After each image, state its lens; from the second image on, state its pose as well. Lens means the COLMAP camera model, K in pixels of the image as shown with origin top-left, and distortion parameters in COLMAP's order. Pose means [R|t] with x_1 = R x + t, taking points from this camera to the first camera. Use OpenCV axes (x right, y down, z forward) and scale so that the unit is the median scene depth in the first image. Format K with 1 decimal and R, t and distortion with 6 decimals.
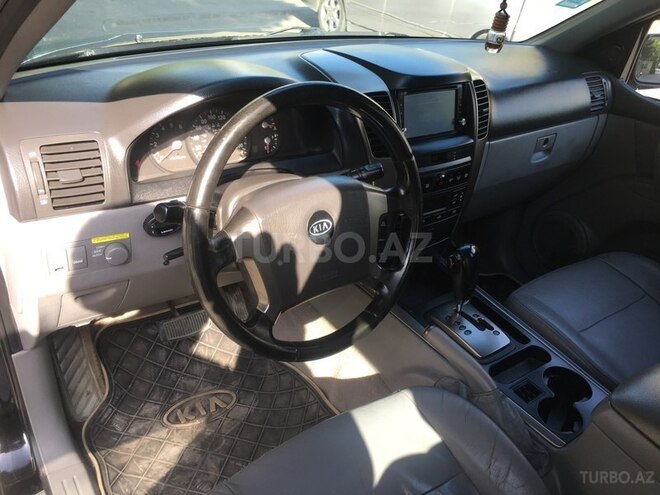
lens RADIAL K [[552.6, 0, 326.9], [0, 552.6, 247.4], [0, 0, 1]] dist [0.061420, -0.080103]
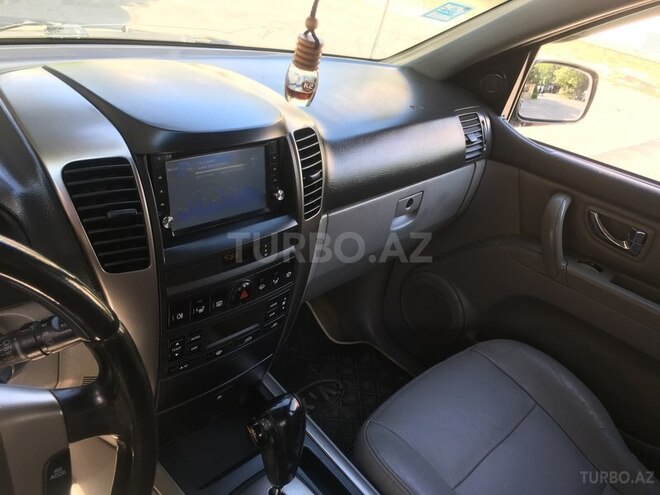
lens RADIAL K [[552.6, 0, 326.9], [0, 552.6, 247.4], [0, 0, 1]] dist [0.061420, -0.080103]
pose [[0.982069, -0.016194, 0.187826, 0.200594], [0.012926, 0.999743, 0.018609, -0.199500], [-0.188079, -0.015847, 0.982026, 0.409675]]
